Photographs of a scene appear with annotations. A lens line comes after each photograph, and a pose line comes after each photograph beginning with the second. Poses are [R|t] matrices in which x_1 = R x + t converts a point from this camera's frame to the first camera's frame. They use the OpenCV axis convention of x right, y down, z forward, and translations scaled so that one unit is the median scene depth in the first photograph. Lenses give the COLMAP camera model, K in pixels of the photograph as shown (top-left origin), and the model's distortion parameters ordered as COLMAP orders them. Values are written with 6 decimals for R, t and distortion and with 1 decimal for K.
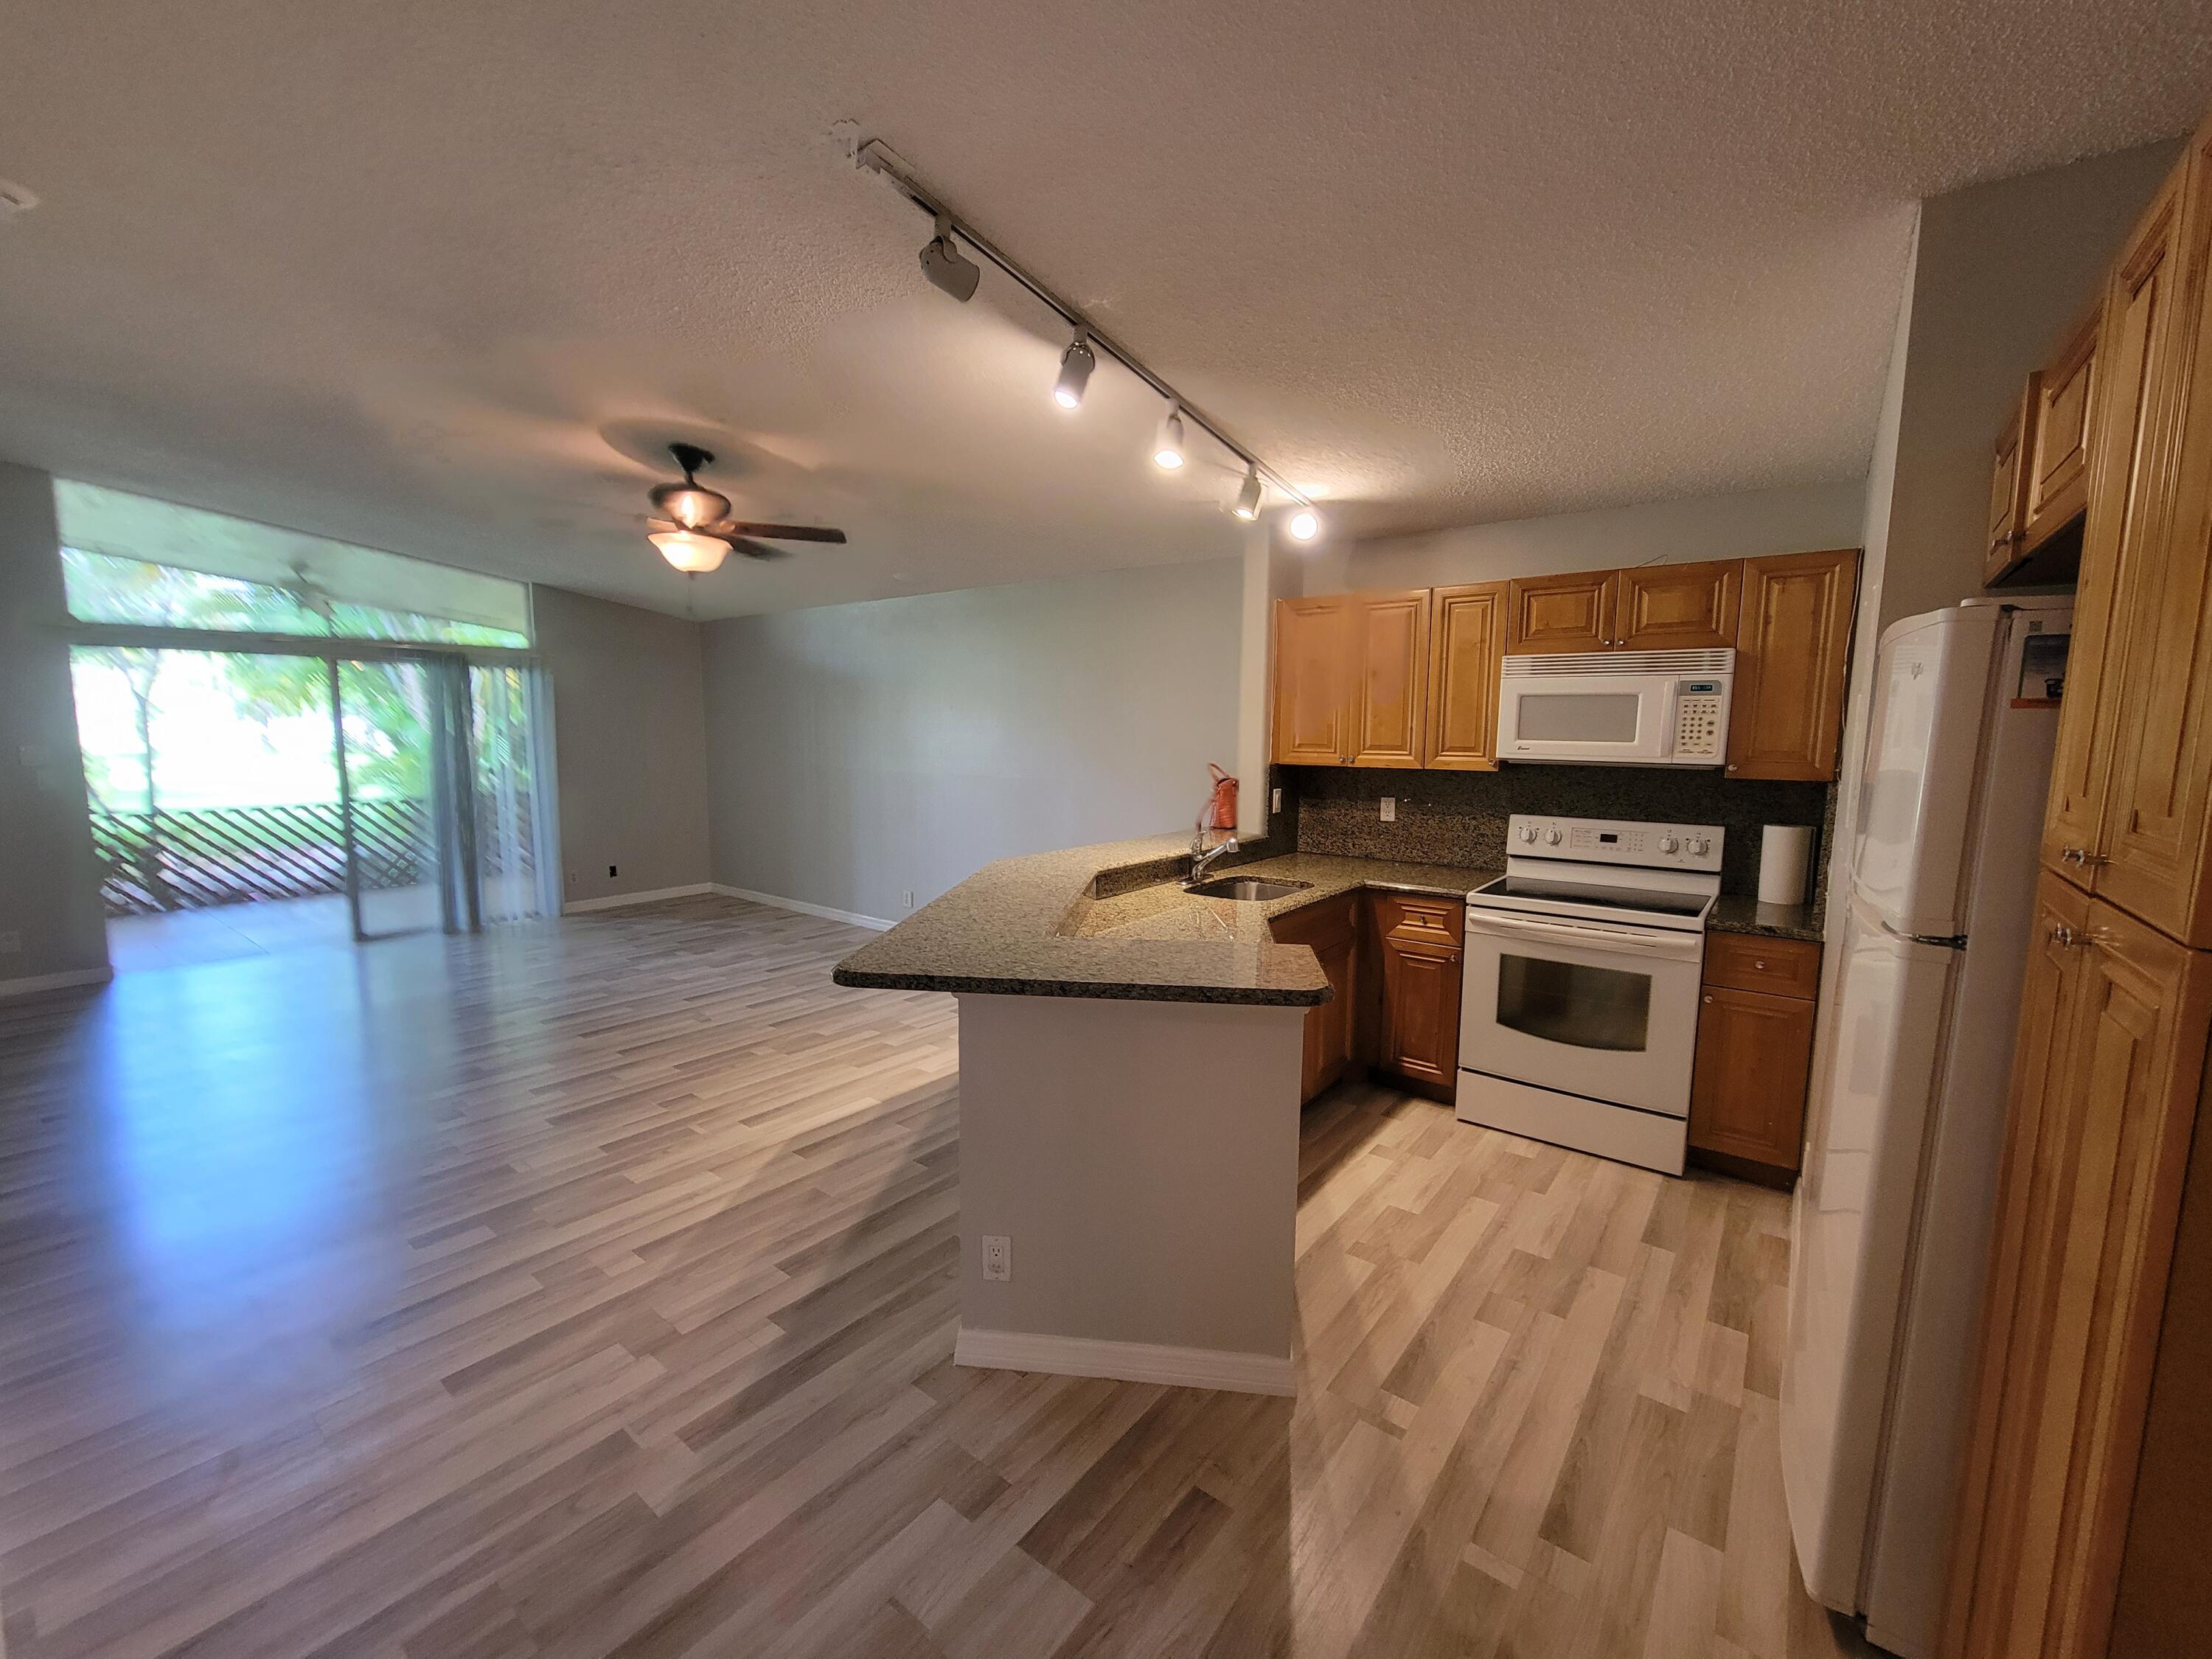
lens RADIAL K [[904.5, 0, 1096.3], [0, 904.5, 837.5], [0, 0, 1]] dist [0.000973, -0.001934]
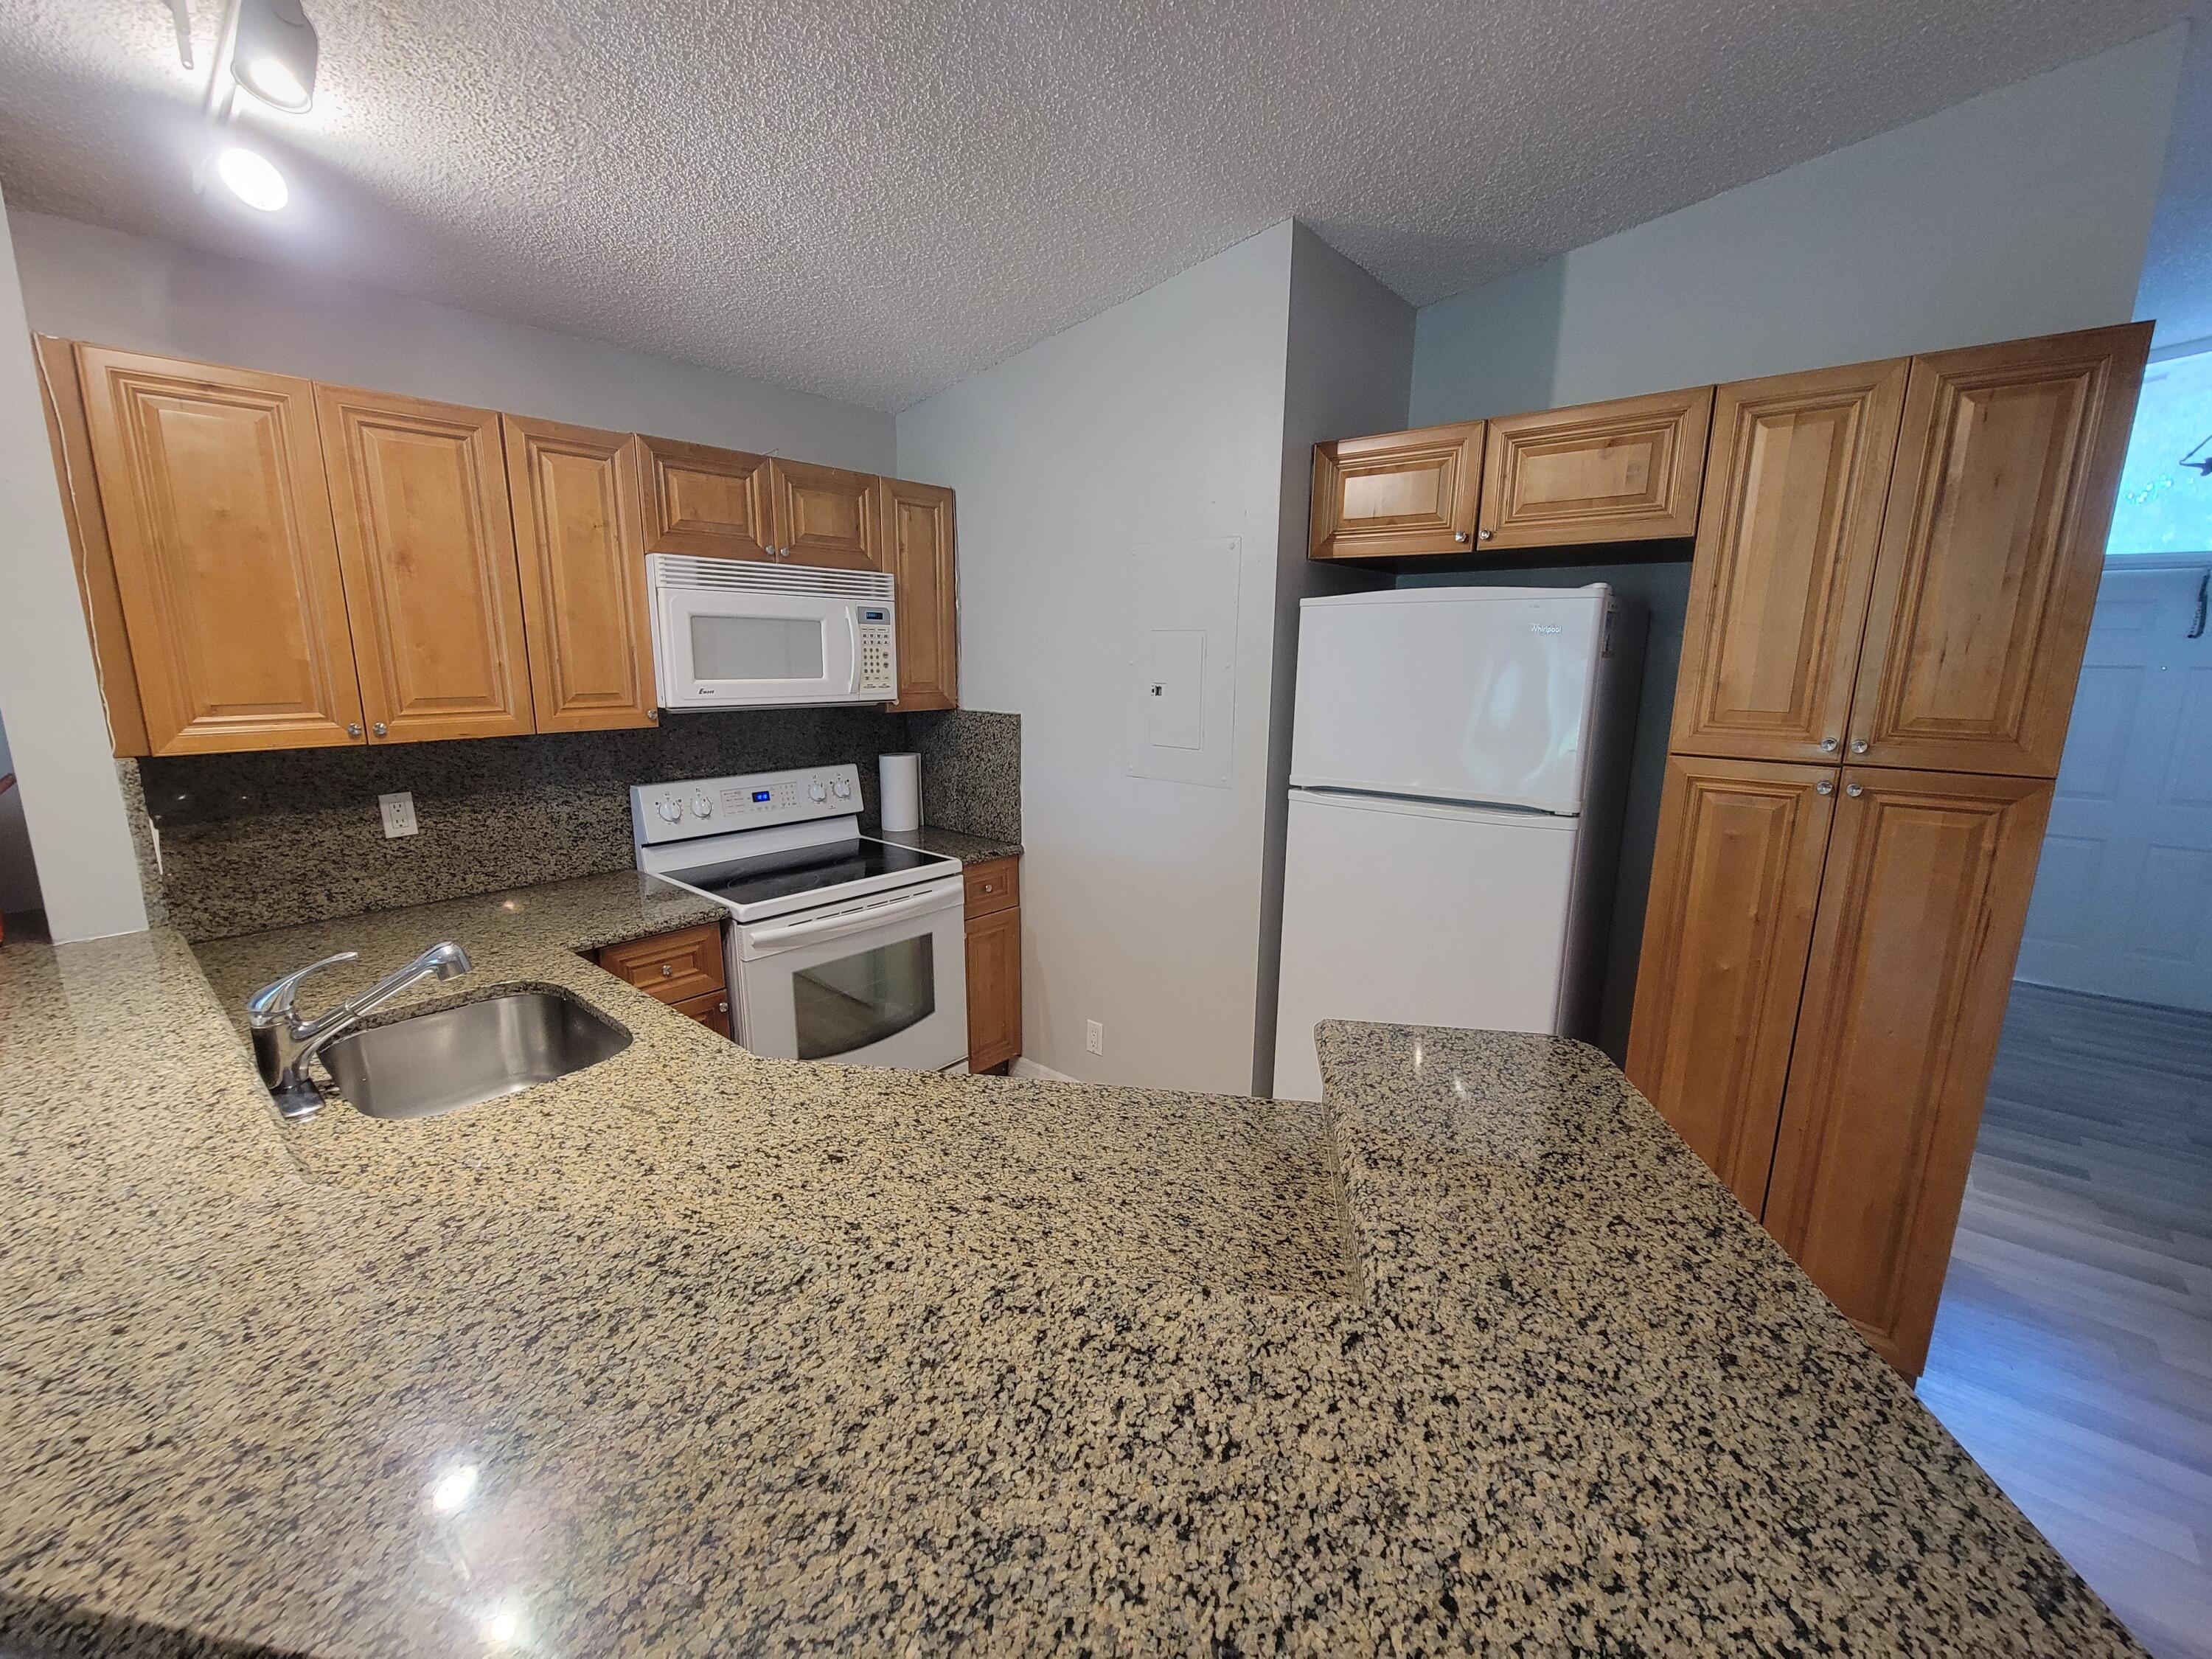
lens RADIAL K [[904.5, 0, 1099.1], [0, 904.5, 836.3], [0, 0, 1]] dist [0.000973, -0.001934]
pose [[0.048888, -0.207768, 0.976956, -0.245615], [0.116043, 0.972683, 0.201052, -0.102216], [-0.992040, 0.103540, 0.071663, 0.705017]]
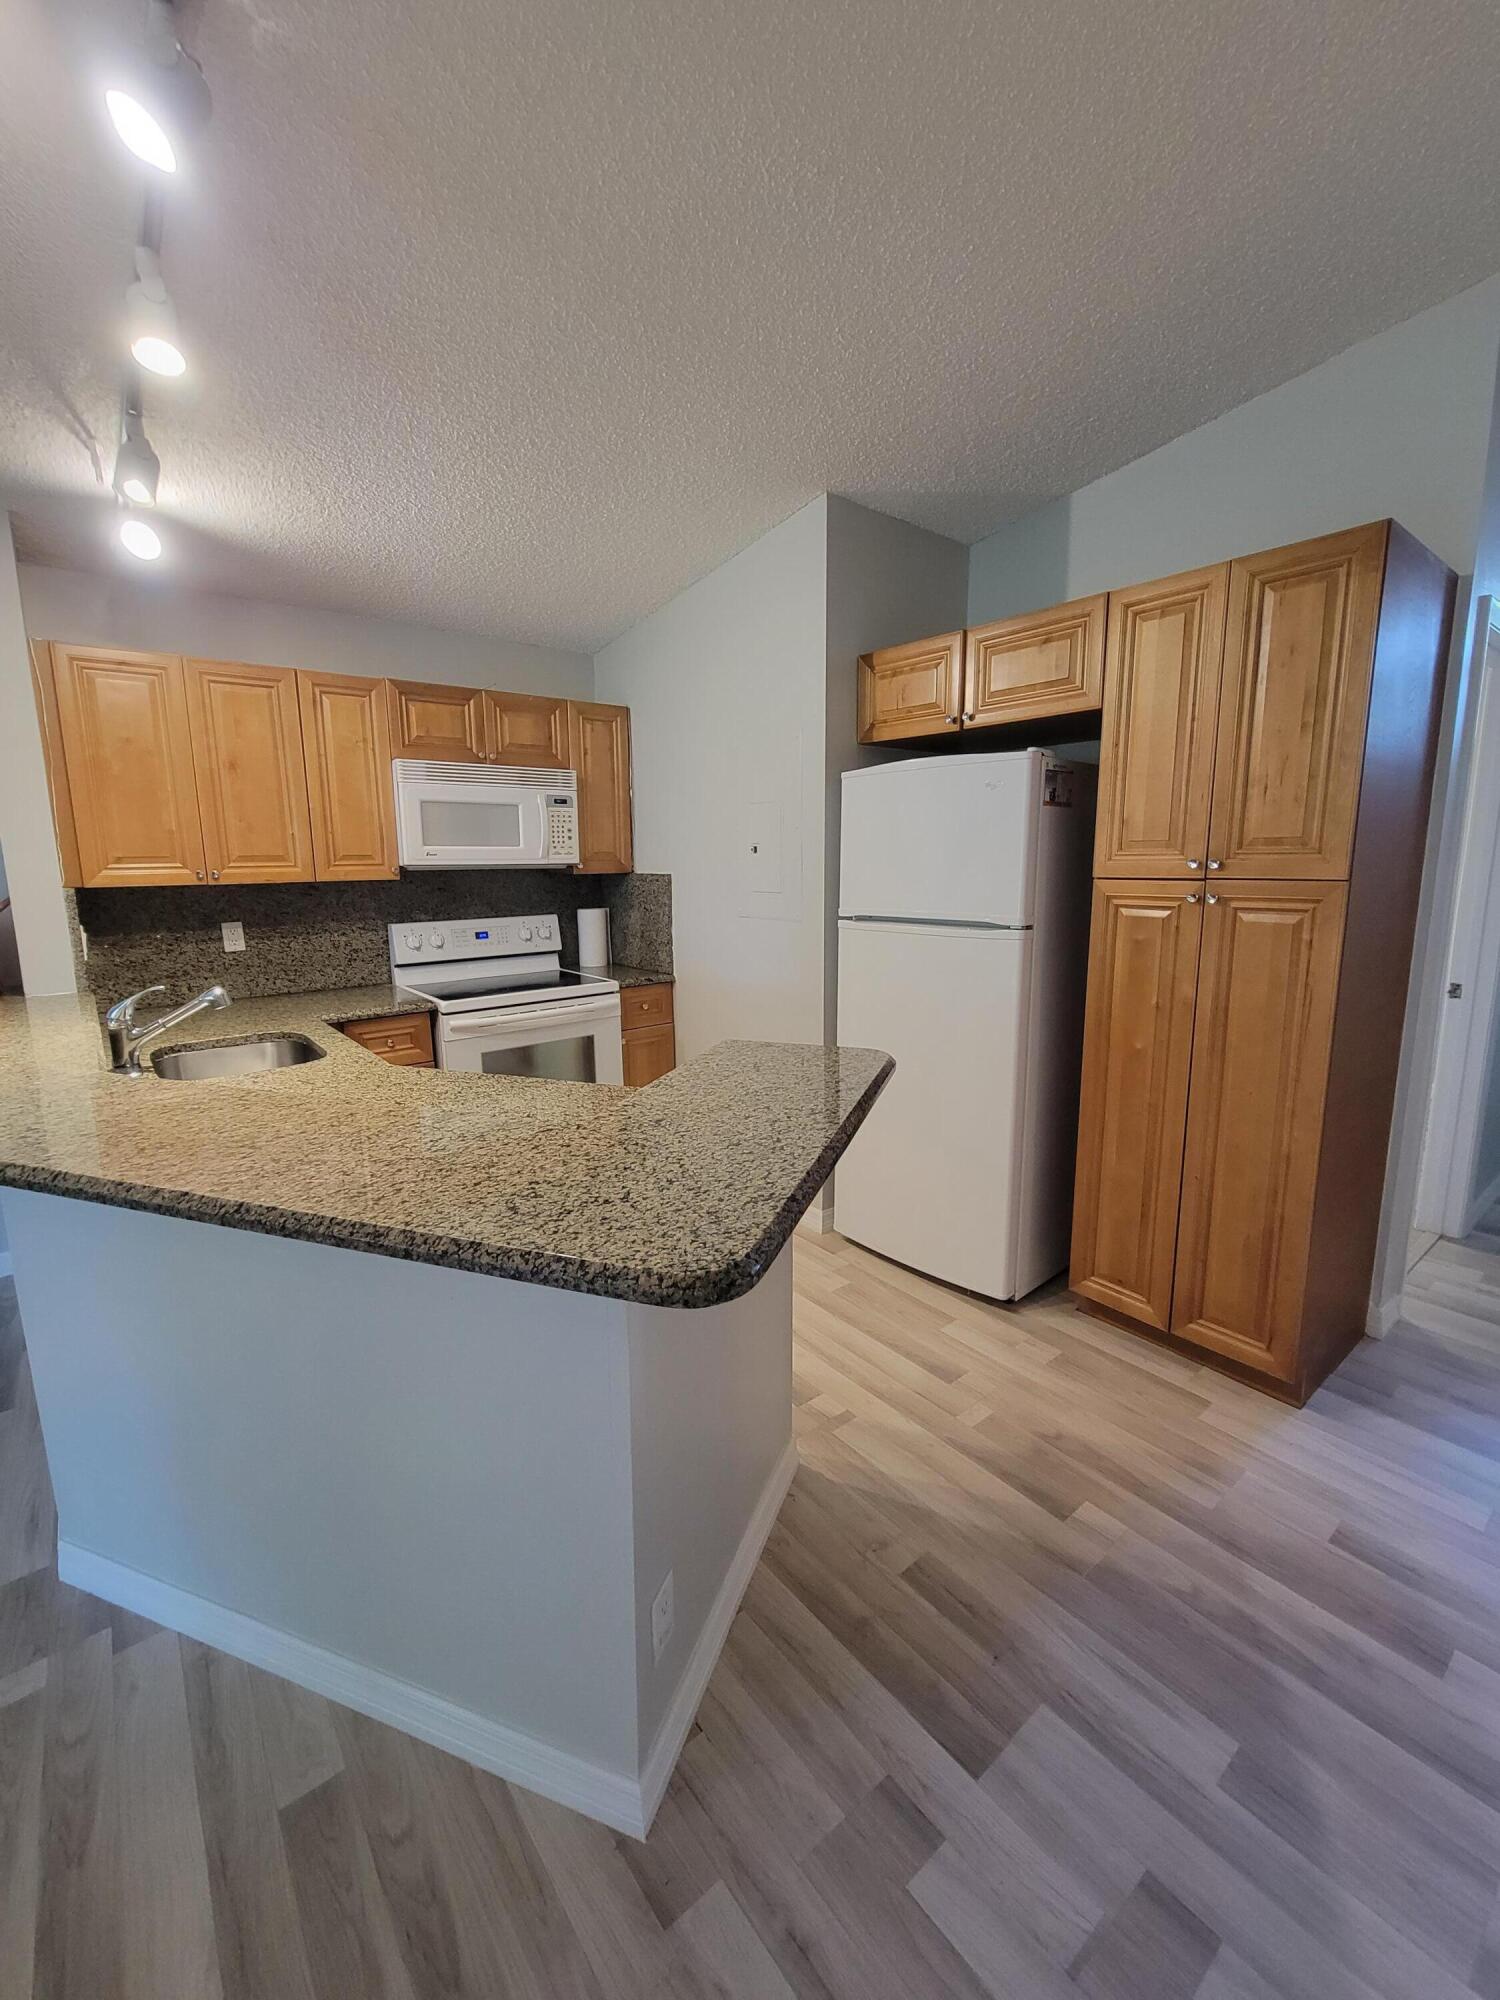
lens RADIAL K [[817.8, 0, 746.4], [0, 817.8, 992.4], [0, 0, 1]] dist [0.000973, -0.001934]
pose [[0.224851, -0.168345, 0.959741, -0.376575], [0.132716, 0.981074, 0.140994, -0.031651], [-0.965313, 0.095670, 0.242937, 0.488347]]
